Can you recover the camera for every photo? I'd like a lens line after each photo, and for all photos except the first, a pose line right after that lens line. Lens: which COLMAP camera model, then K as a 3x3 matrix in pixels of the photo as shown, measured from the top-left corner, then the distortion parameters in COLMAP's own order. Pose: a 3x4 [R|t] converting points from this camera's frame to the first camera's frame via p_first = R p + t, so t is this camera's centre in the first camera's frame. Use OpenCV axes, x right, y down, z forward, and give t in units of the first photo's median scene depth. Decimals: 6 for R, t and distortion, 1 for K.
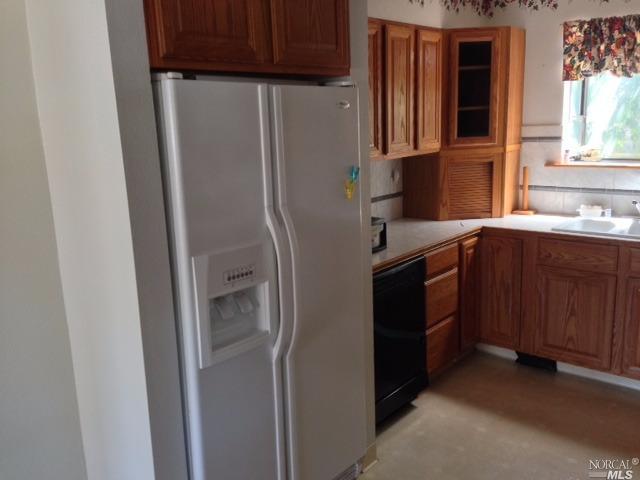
lens RADIAL K [[565.0, 0, 319.1], [0, 565.0, 232.5], [0, 0, 1]] dist [0.012448, -0.072270]
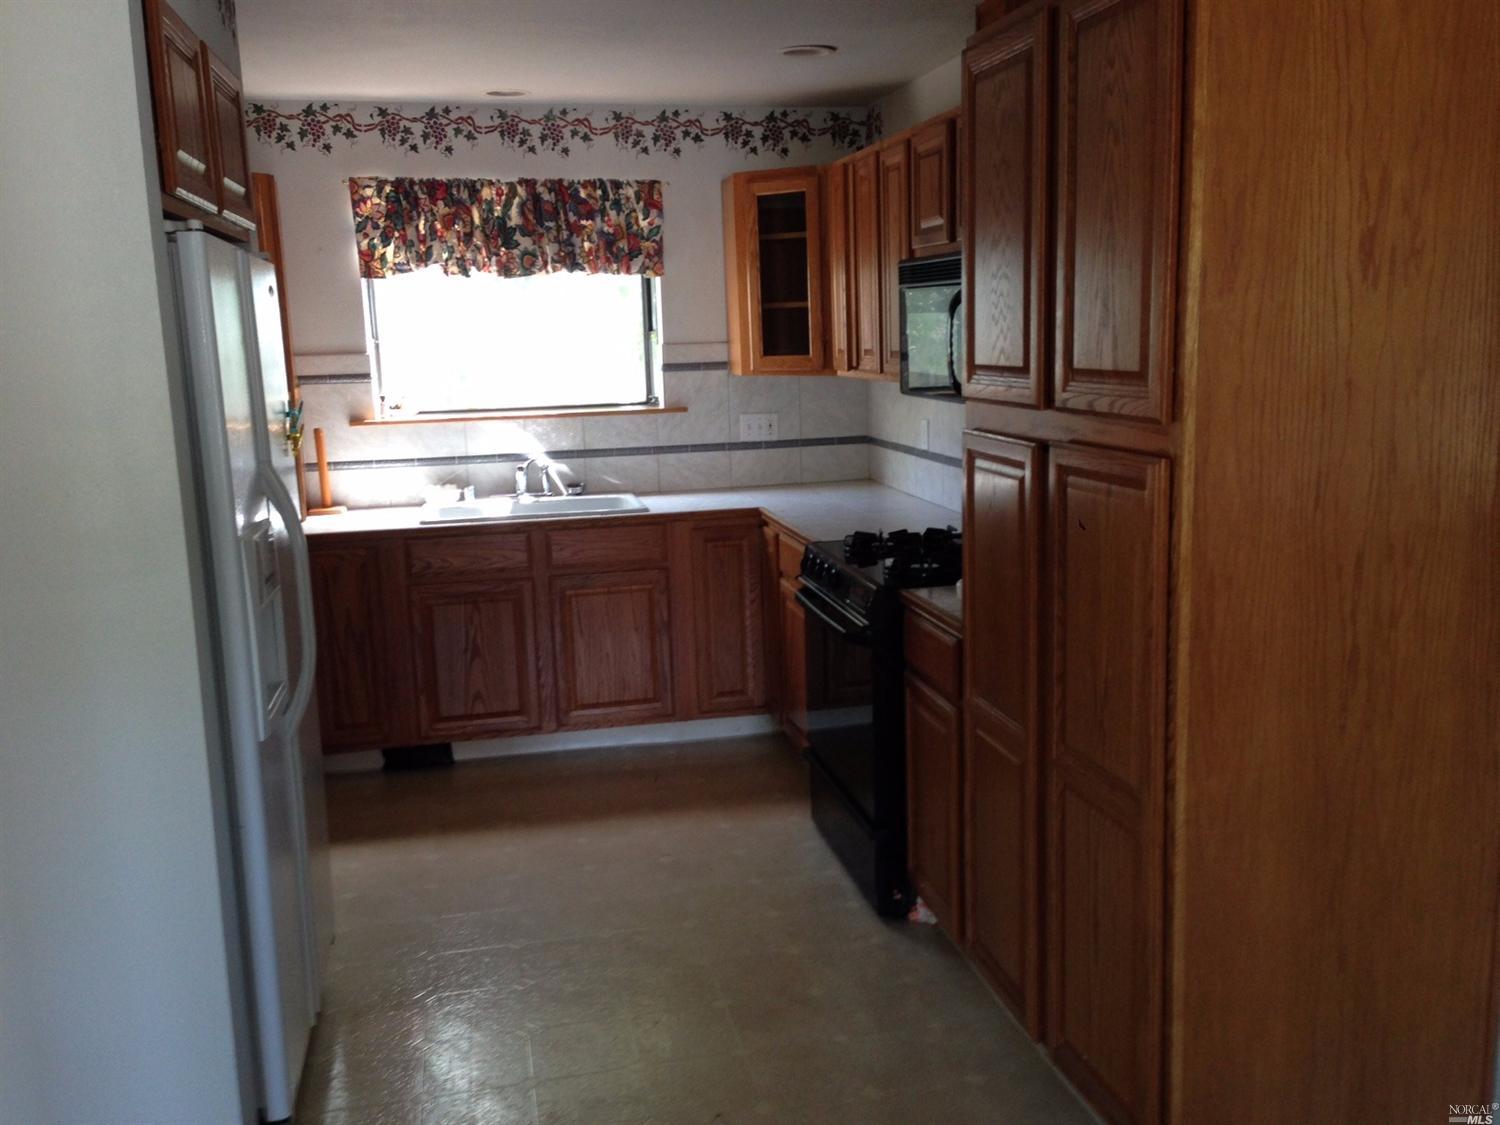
lens RADIAL K [[1324.1, 0, 747.8], [0, 1324.1, 544.8], [0, 0, 1]] dist [0.012448, -0.072270]
pose [[0.588634, -0.108477, 0.801088, -0.482537], [0.163437, 0.986462, 0.013486, 0.051775], [-0.791706, 0.122989, 0.598394, -0.102740]]
